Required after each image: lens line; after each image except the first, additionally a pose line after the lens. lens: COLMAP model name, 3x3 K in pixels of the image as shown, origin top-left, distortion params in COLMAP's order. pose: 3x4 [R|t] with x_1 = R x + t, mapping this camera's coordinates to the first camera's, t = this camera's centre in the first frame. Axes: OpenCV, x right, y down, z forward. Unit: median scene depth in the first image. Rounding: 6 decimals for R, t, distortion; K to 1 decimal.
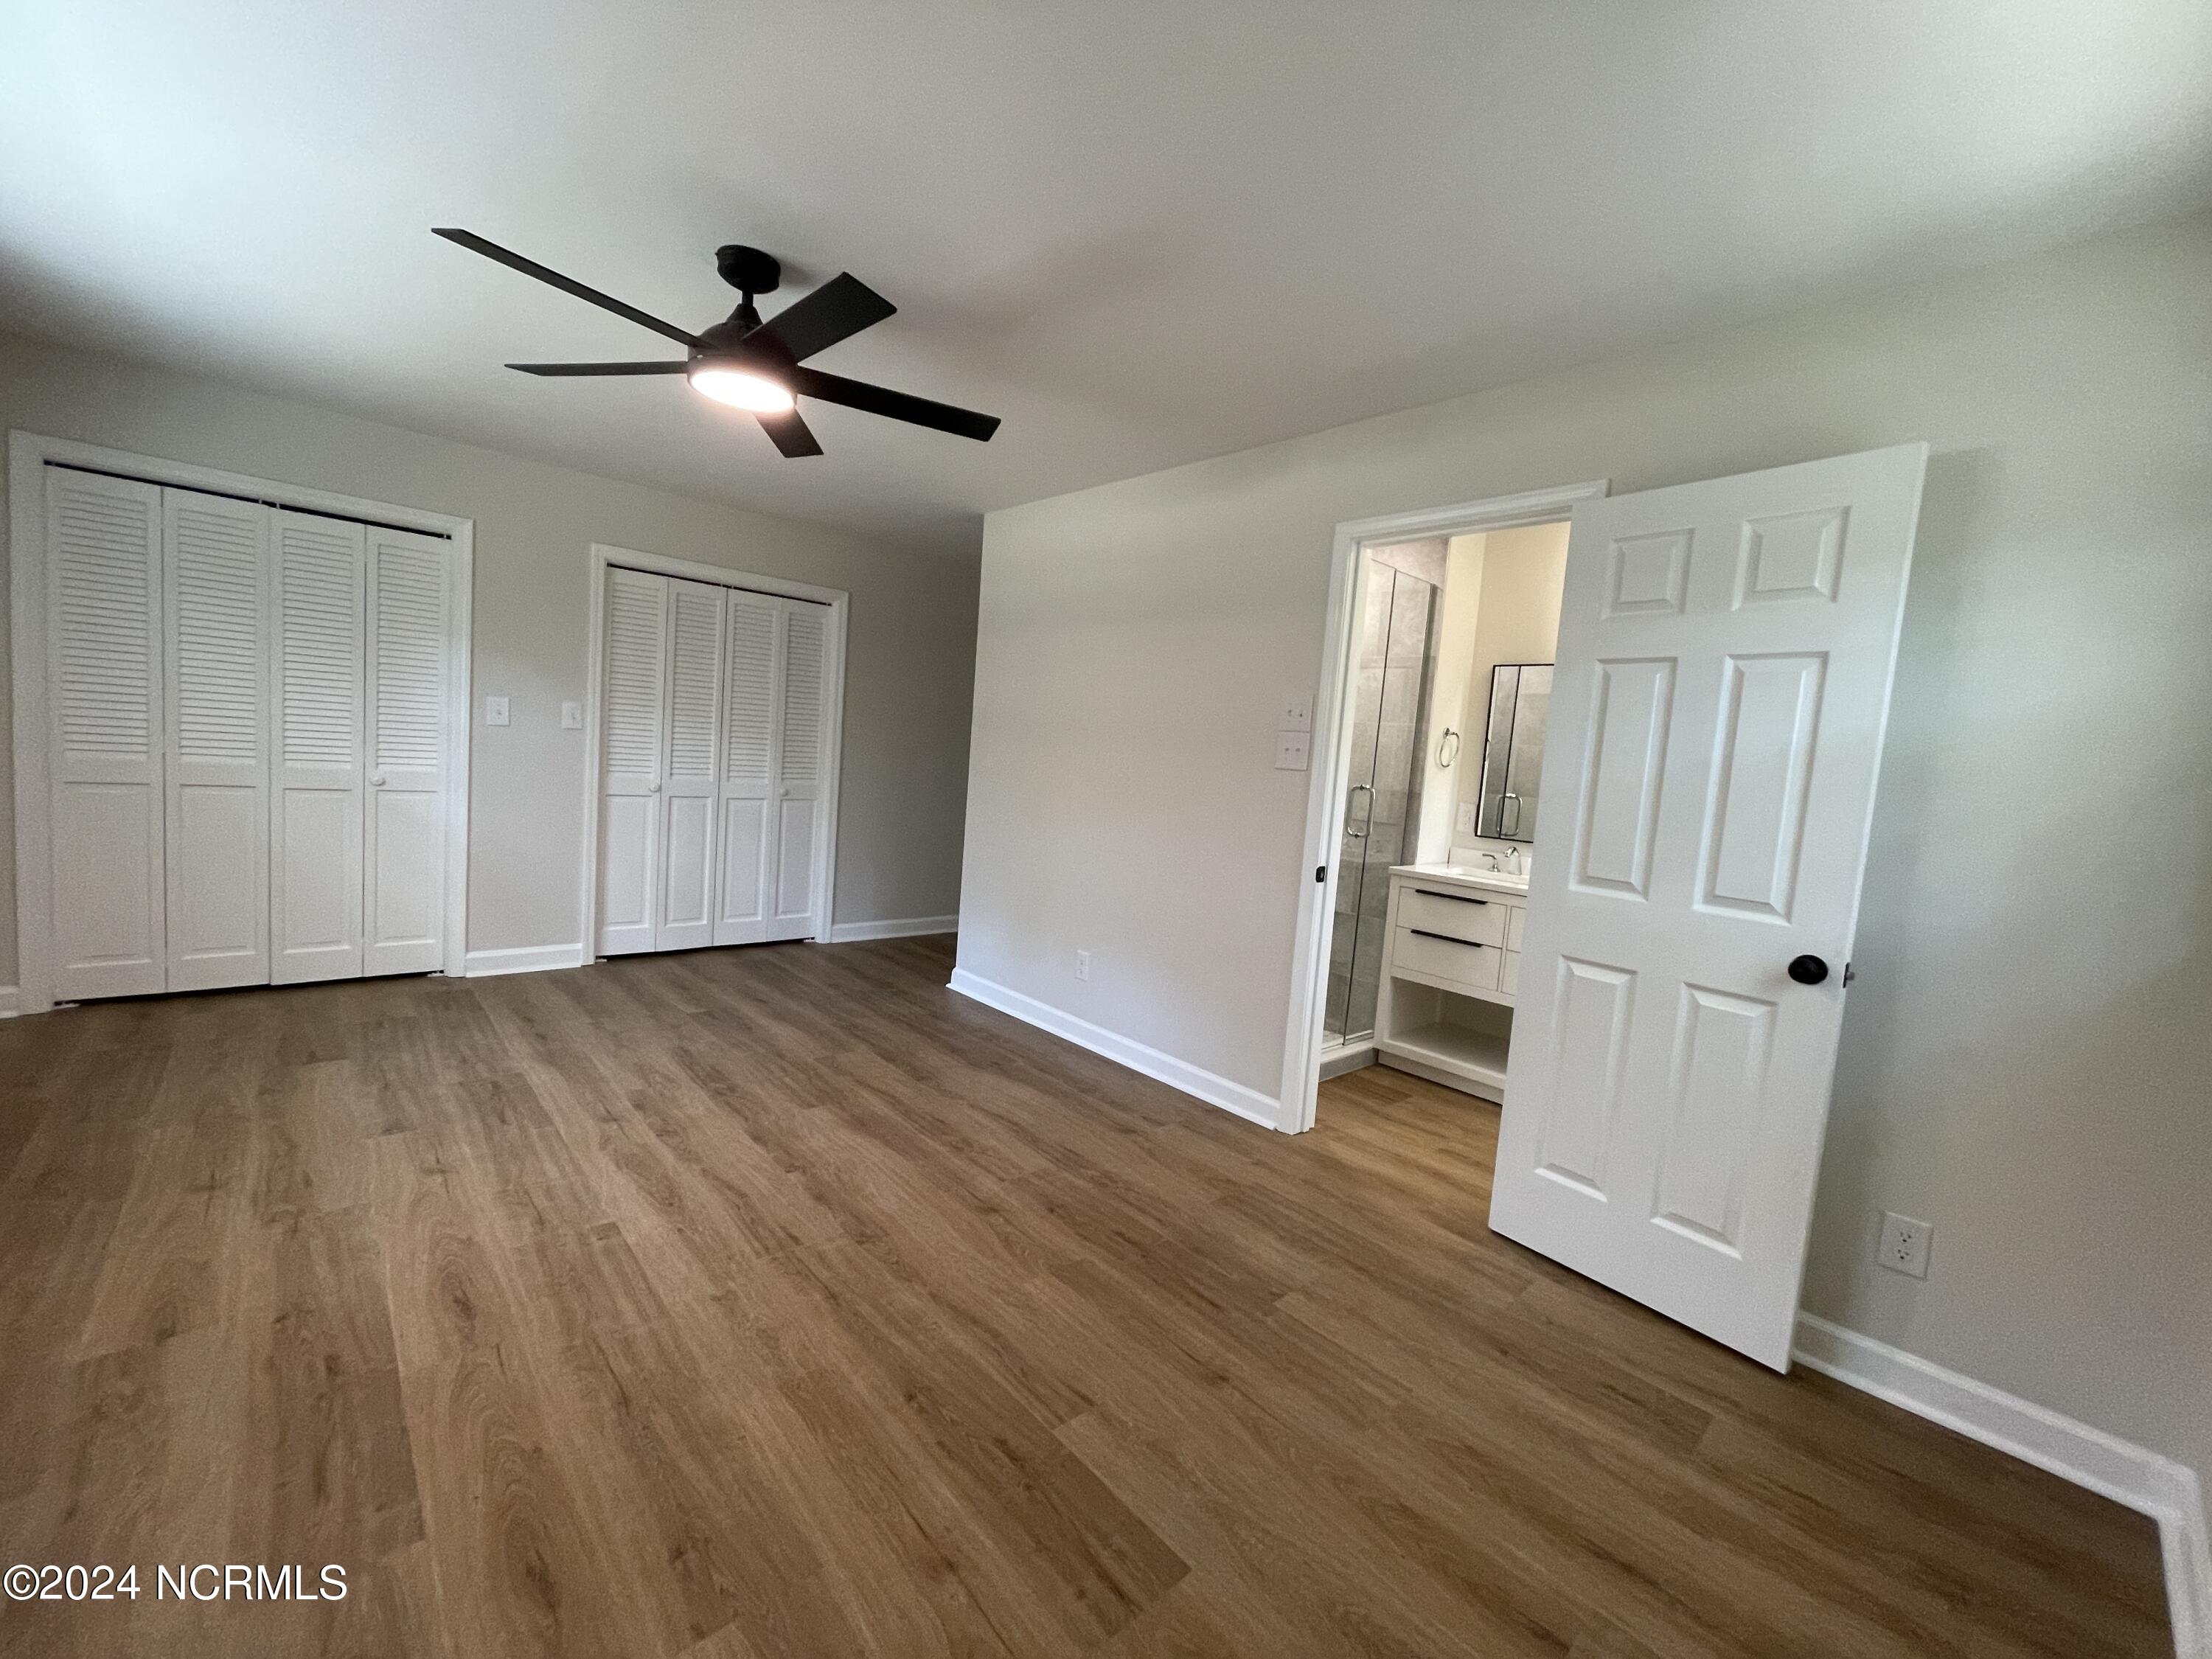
lens RADIAL K [[893.5, 0, 1104.2], [0, 893.5, 832.5], [0, 0, 1]] dist [-0.002028, 0.000774]
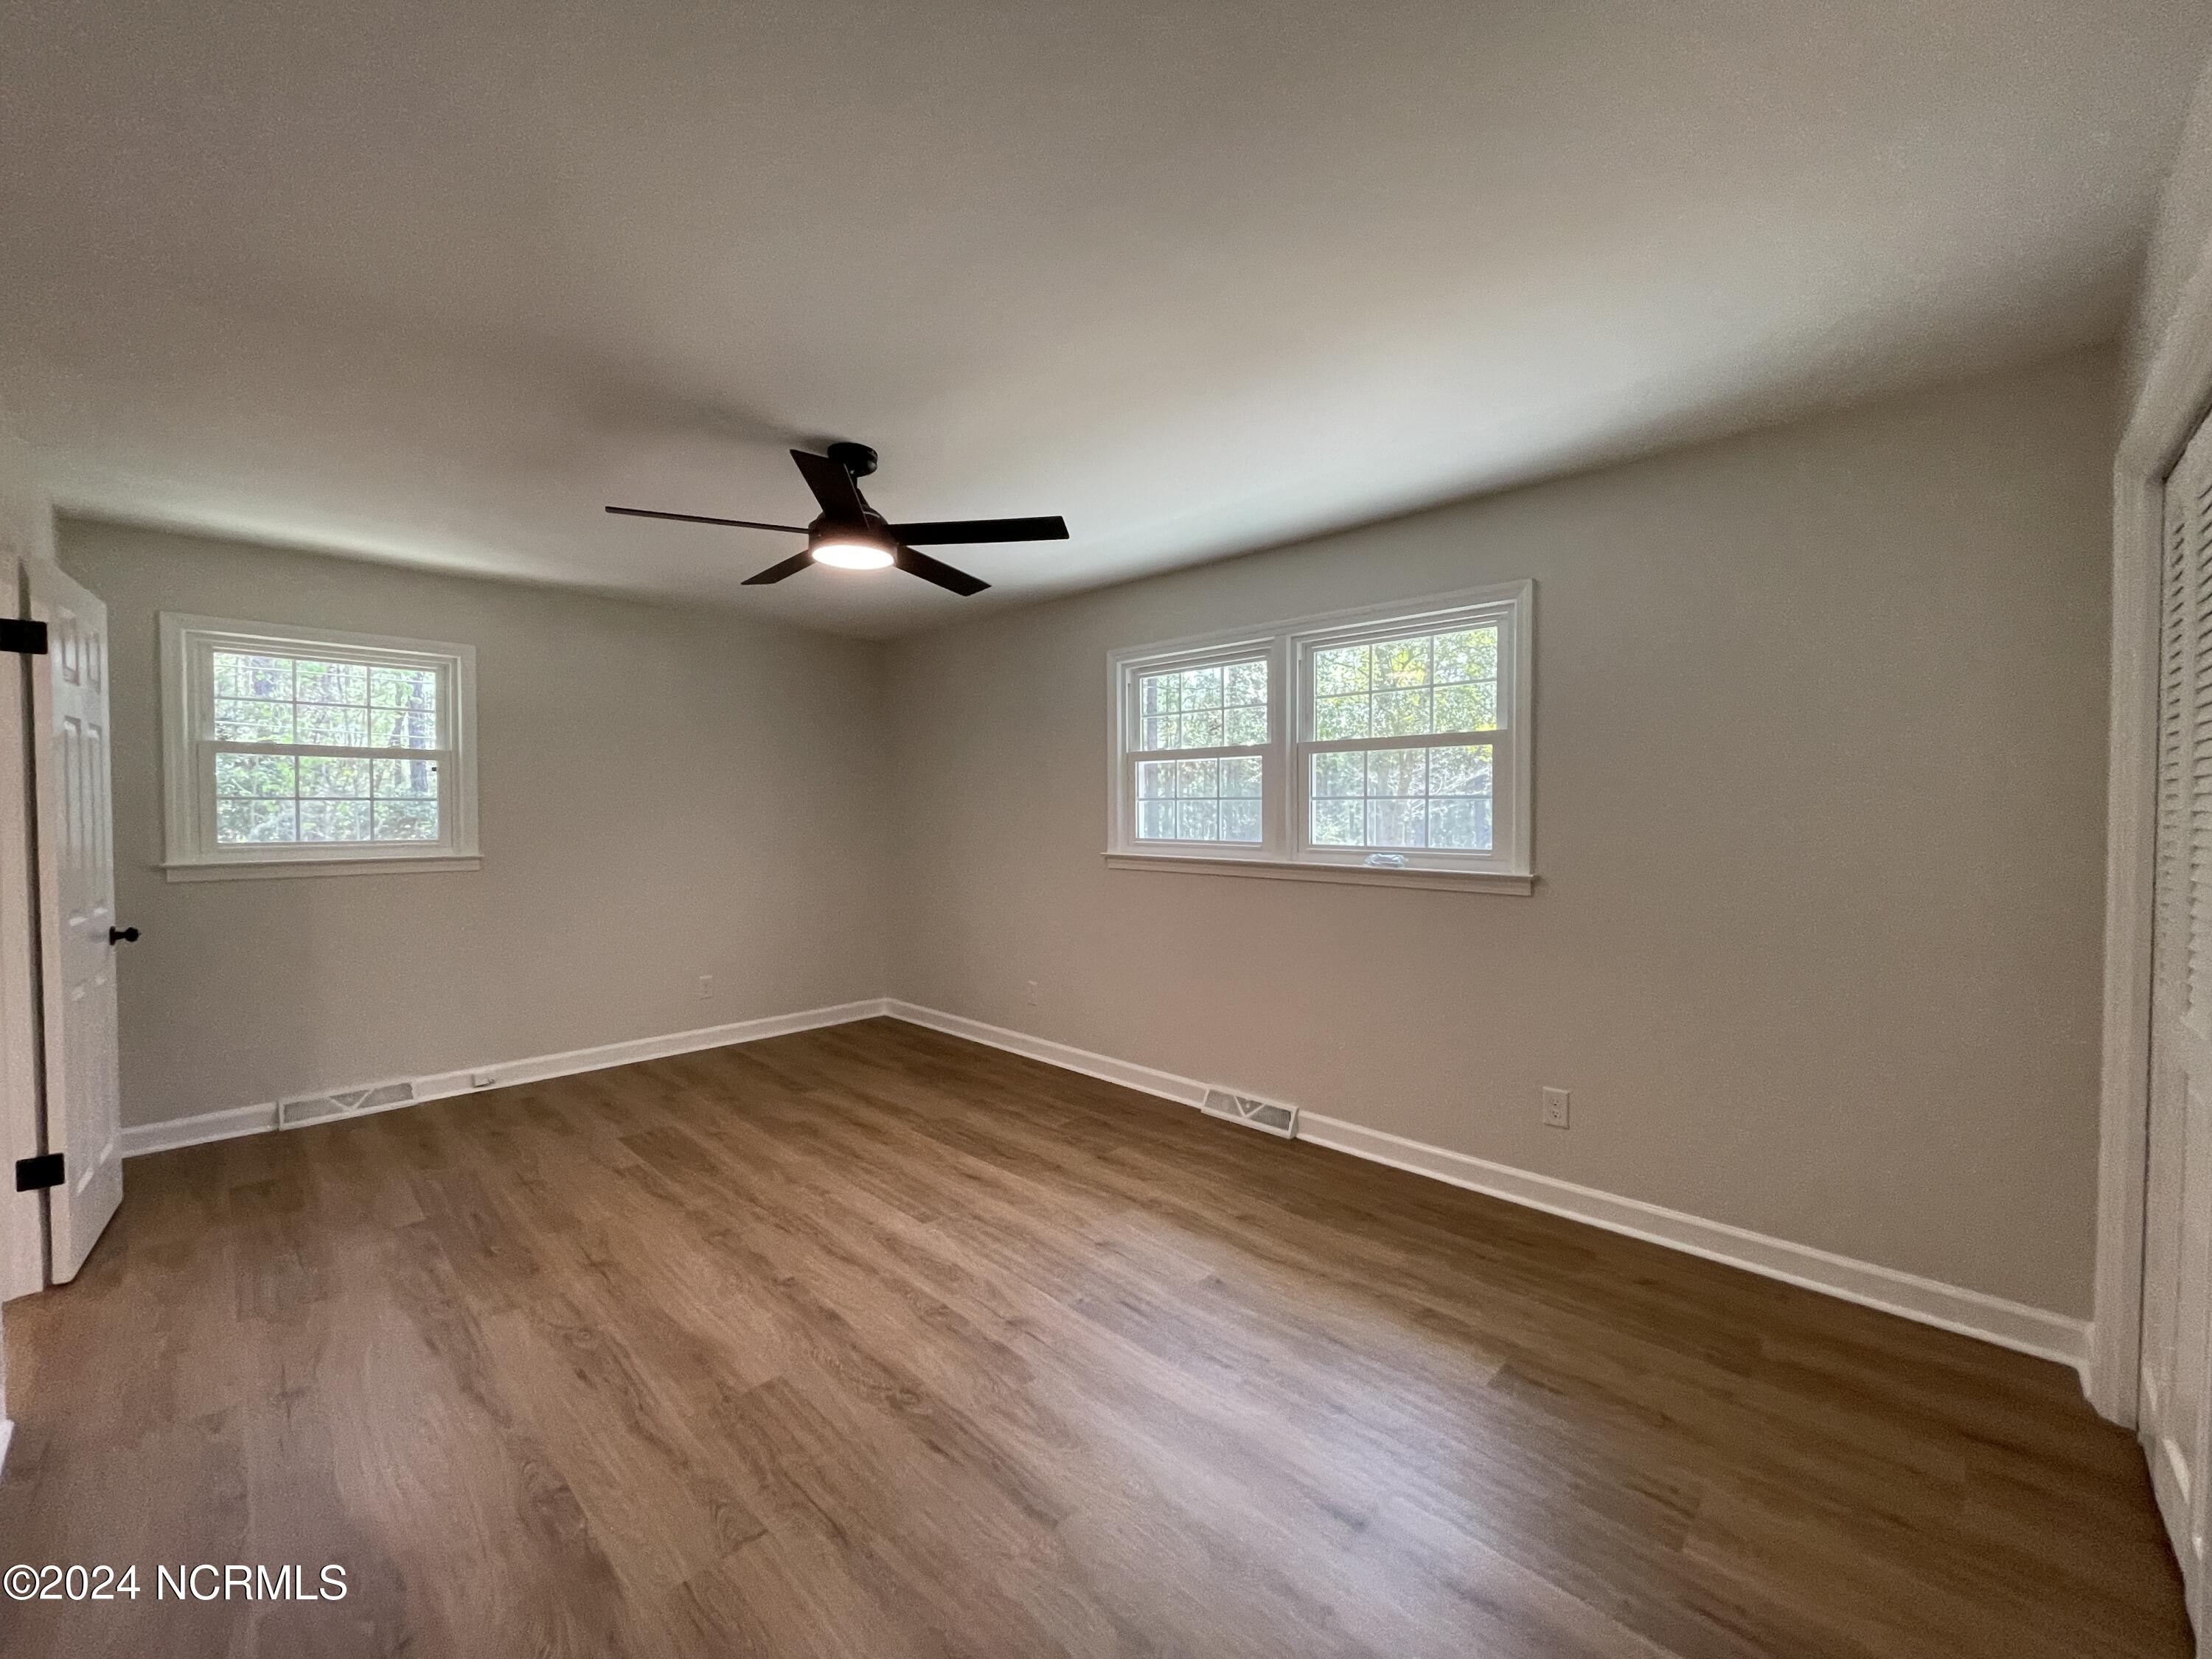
lens RADIAL K [[897.3, 0, 1106.0], [0, 897.3, 829.5], [0, 0, 1]] dist [-0.002275, 0.000204]
pose [[-0.995722, -0.075043, -0.053911, -0.559740], [-0.080511, 0.990921, 0.107673, -0.227494], [0.045341, 0.111553, -0.992724, 1.786764]]
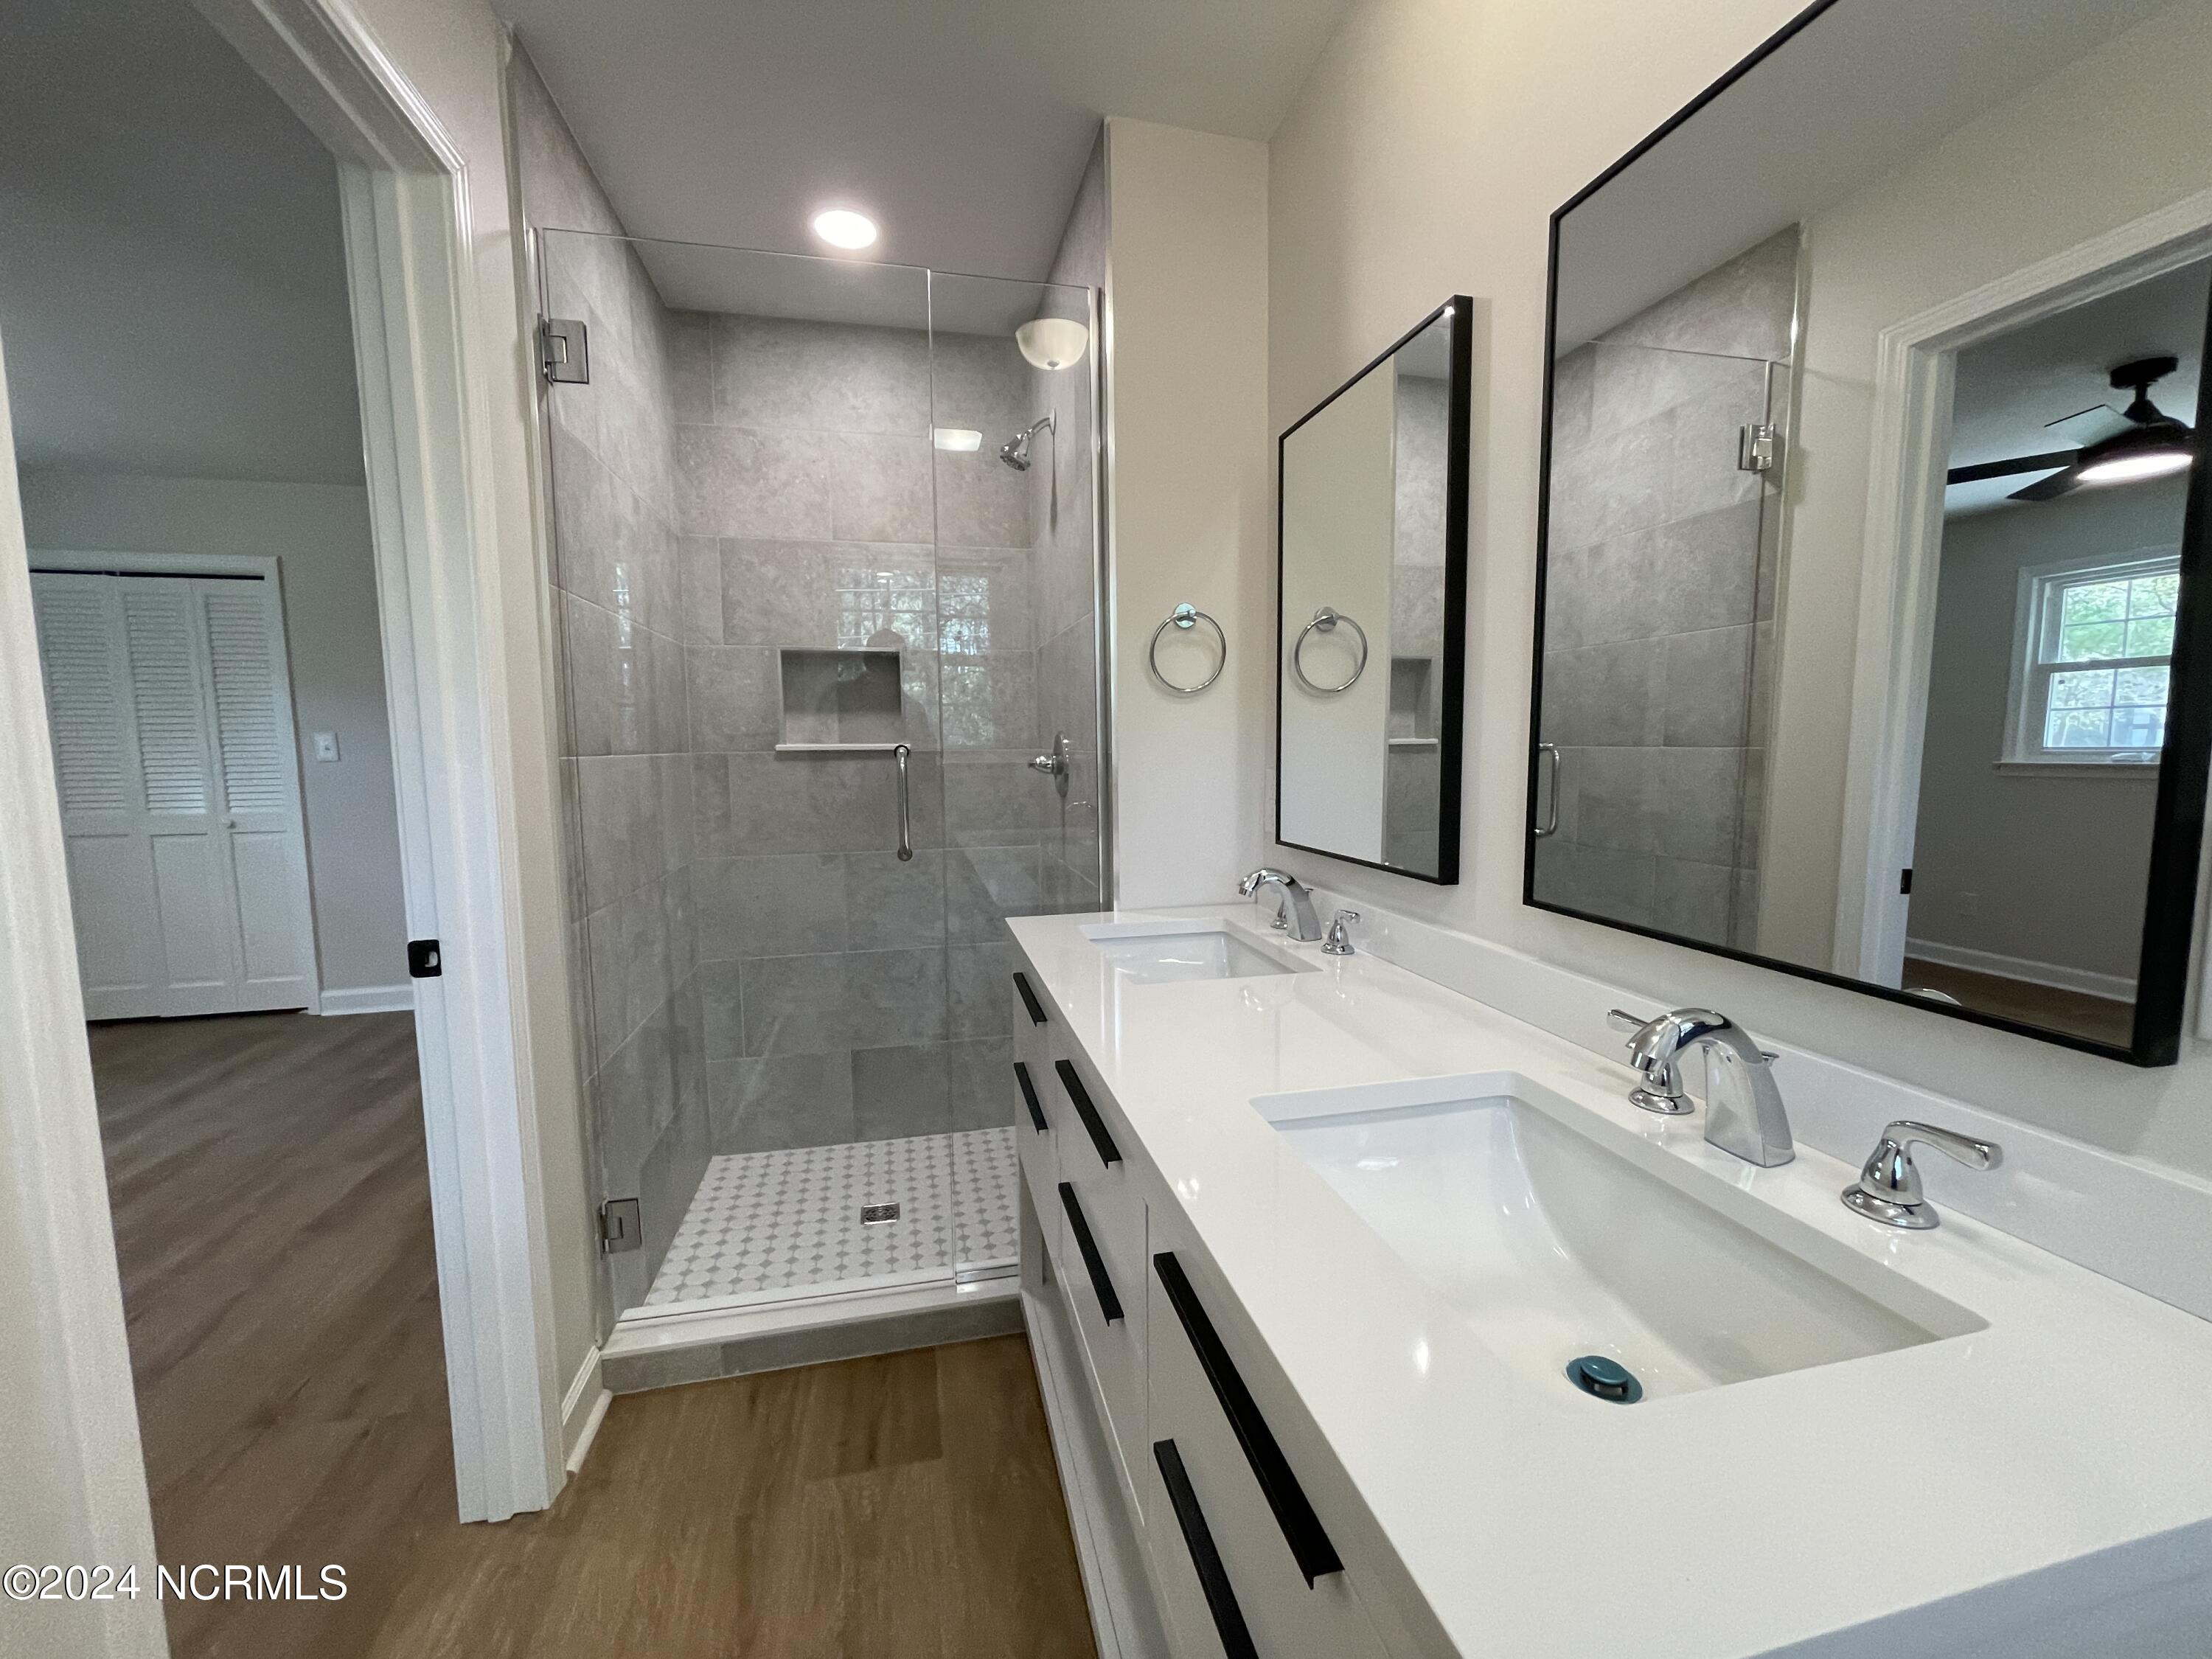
lens RADIAL K [[893.5, 0, 1104.2], [0, 893.5, 832.5], [0, 0, 1]] dist [-0.002028, 0.000774]
pose [[0.867426, -0.036139, -0.496251, 0.810774], [0.031437, 0.999347, -0.017826, 0.003757], [0.496571, -0.000138, 0.867996, 0.843676]]
